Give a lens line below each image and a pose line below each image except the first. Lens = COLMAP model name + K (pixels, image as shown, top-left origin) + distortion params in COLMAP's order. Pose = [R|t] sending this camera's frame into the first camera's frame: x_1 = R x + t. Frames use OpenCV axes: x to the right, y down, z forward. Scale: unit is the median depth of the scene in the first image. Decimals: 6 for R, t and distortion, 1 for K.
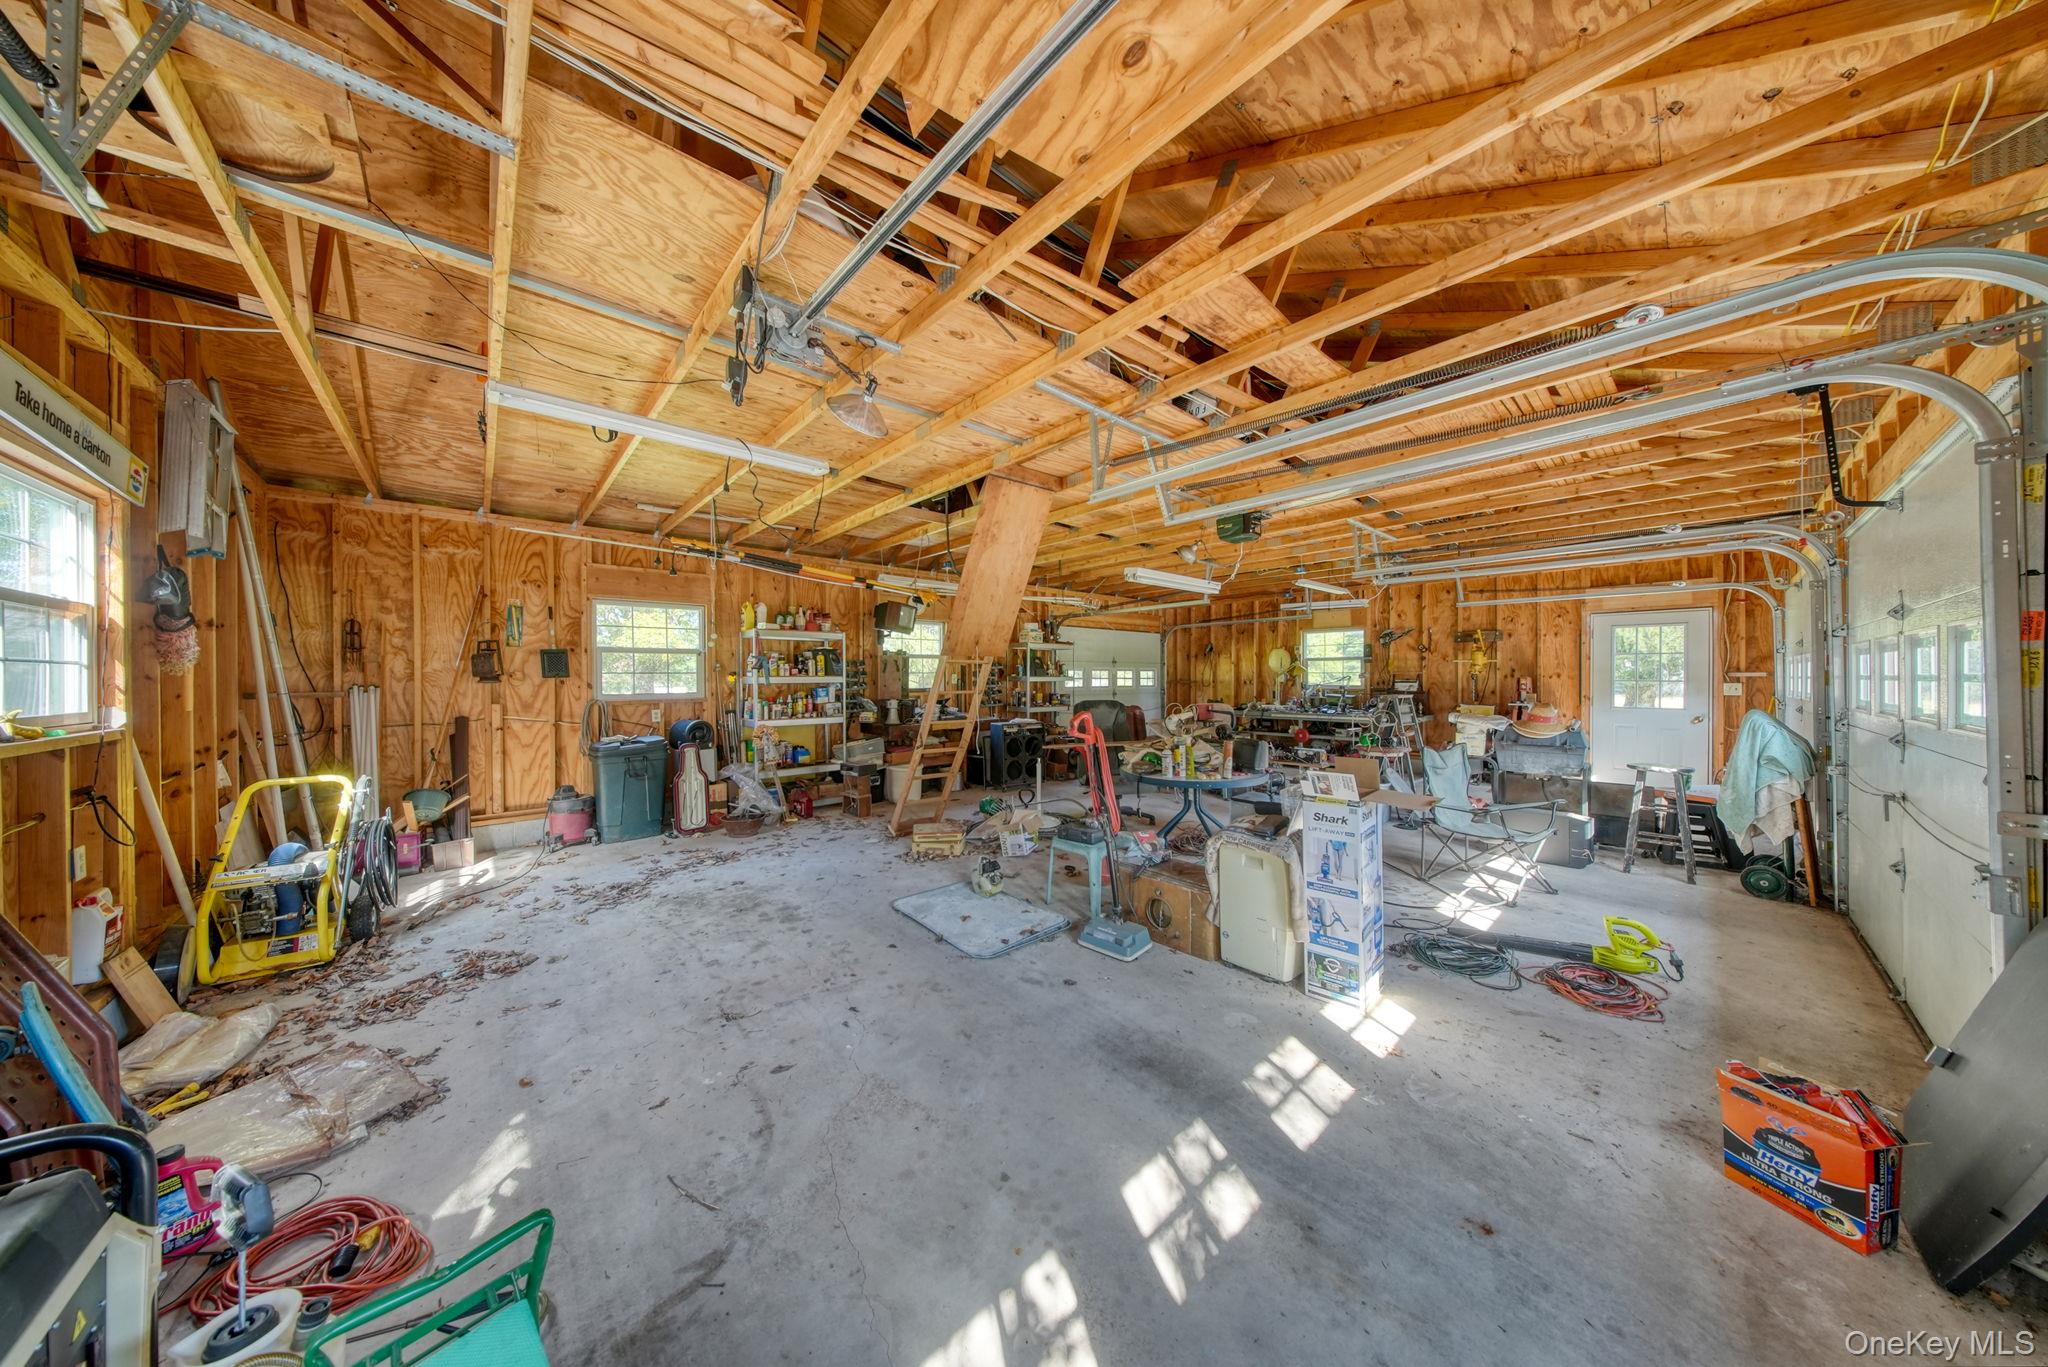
lens RADIAL K [[591.0, 0, 1024.0], [0, 591.0, 683.5], [0, 0, 1]] dist [0.000352, -0.002525]
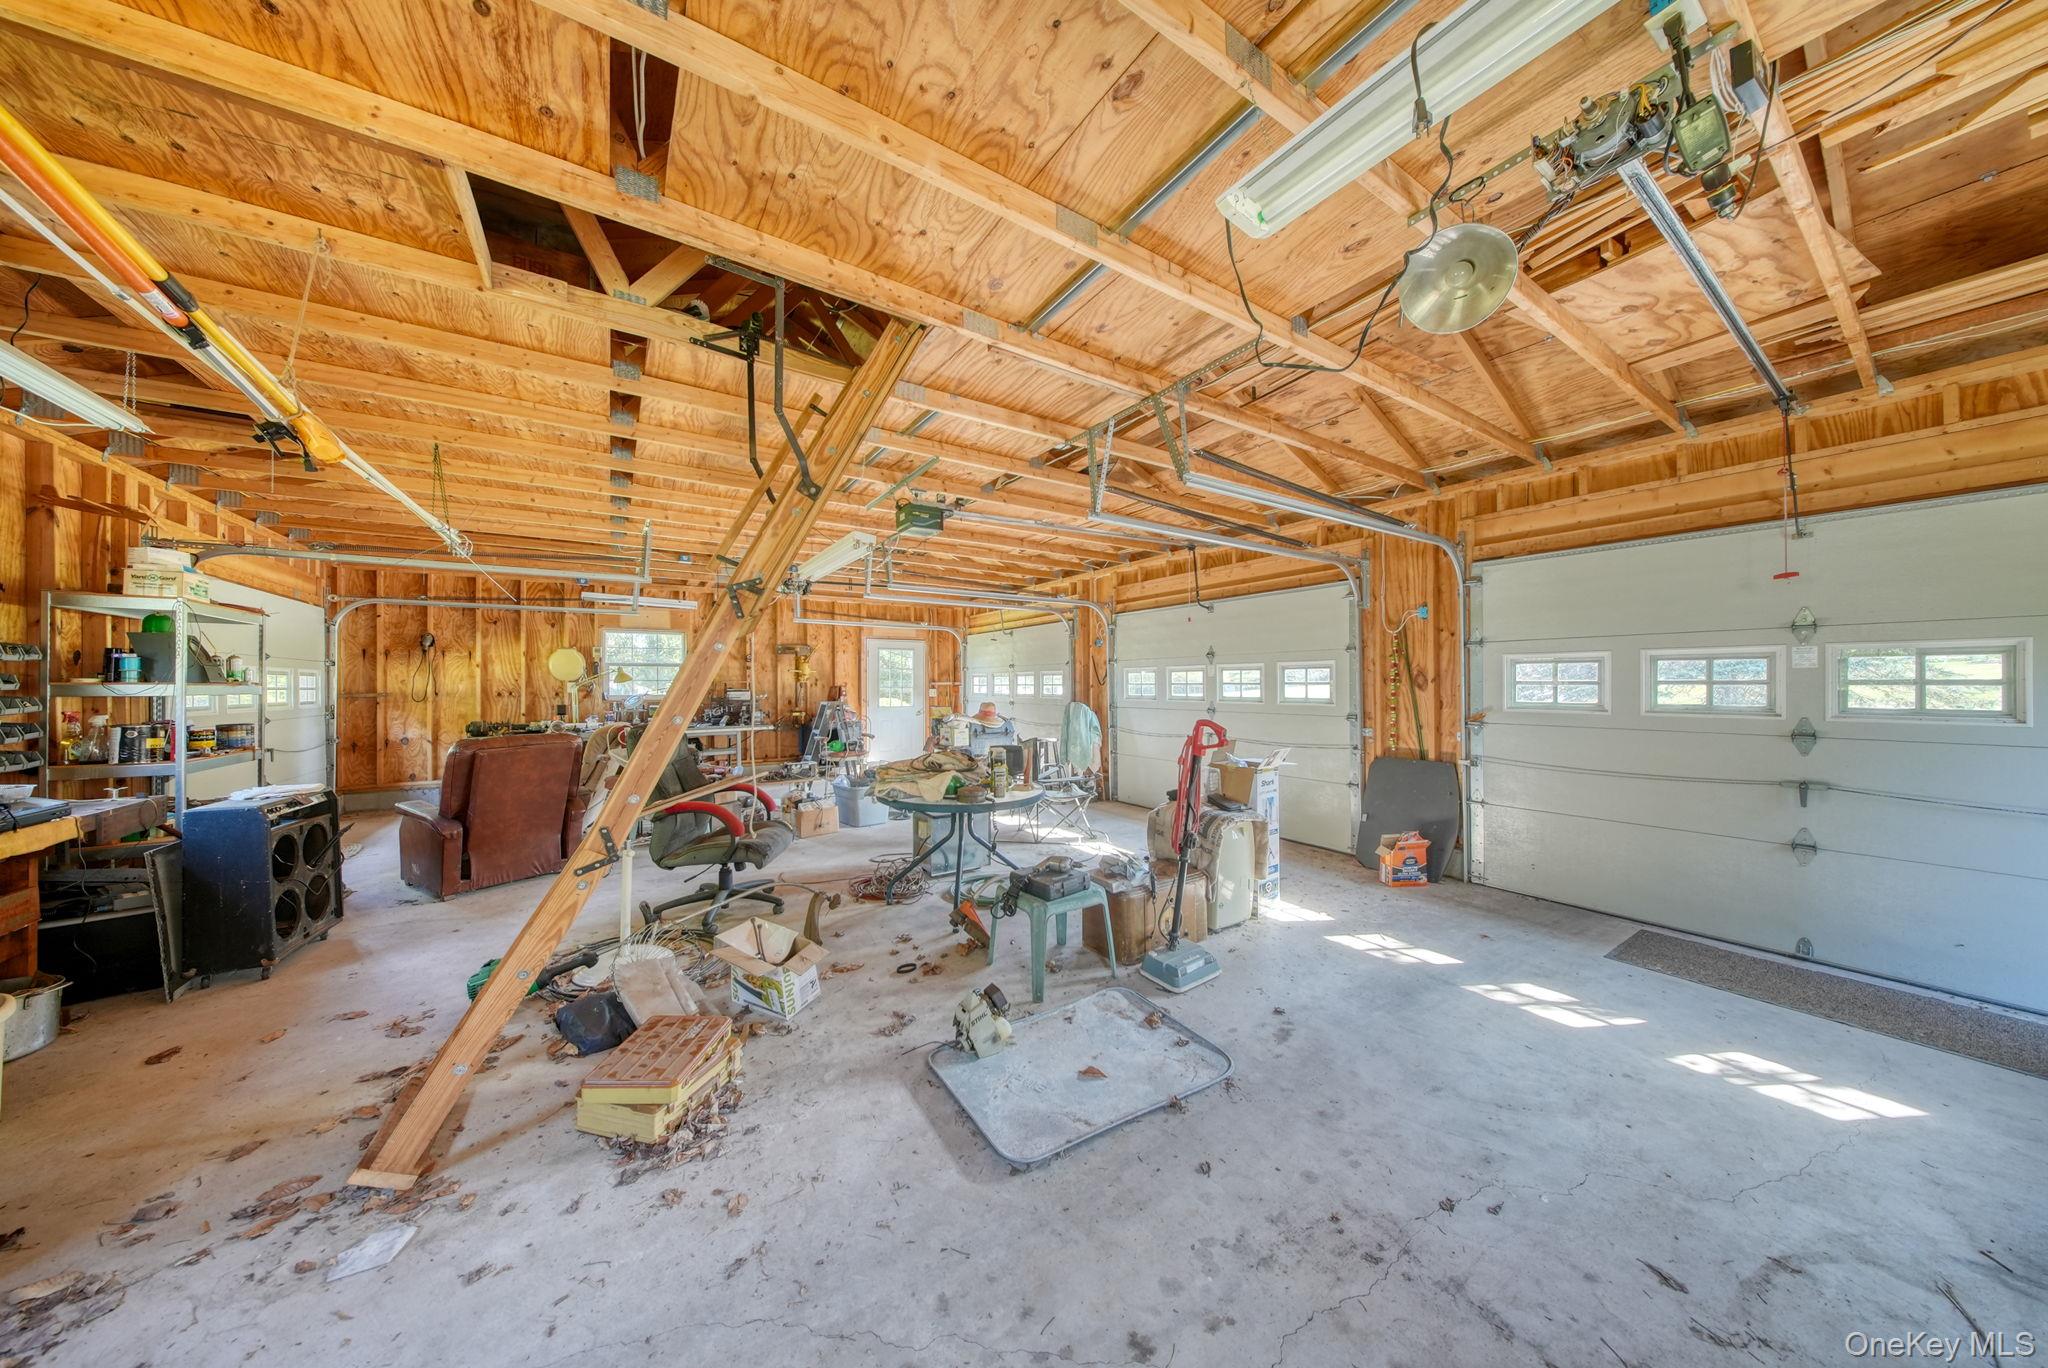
lens RADIAL K [[591.0, 0, 1024.0], [0, 591.0, 684.0], [0, 0, 1]] dist [0.000352, -0.002525]
pose [[0.197166, -0.001346, 0.980369, -0.642558], [0.015350, 0.999881, -0.001714, -0.009024], [-0.980250, 0.015387, 0.197164, 0.845924]]
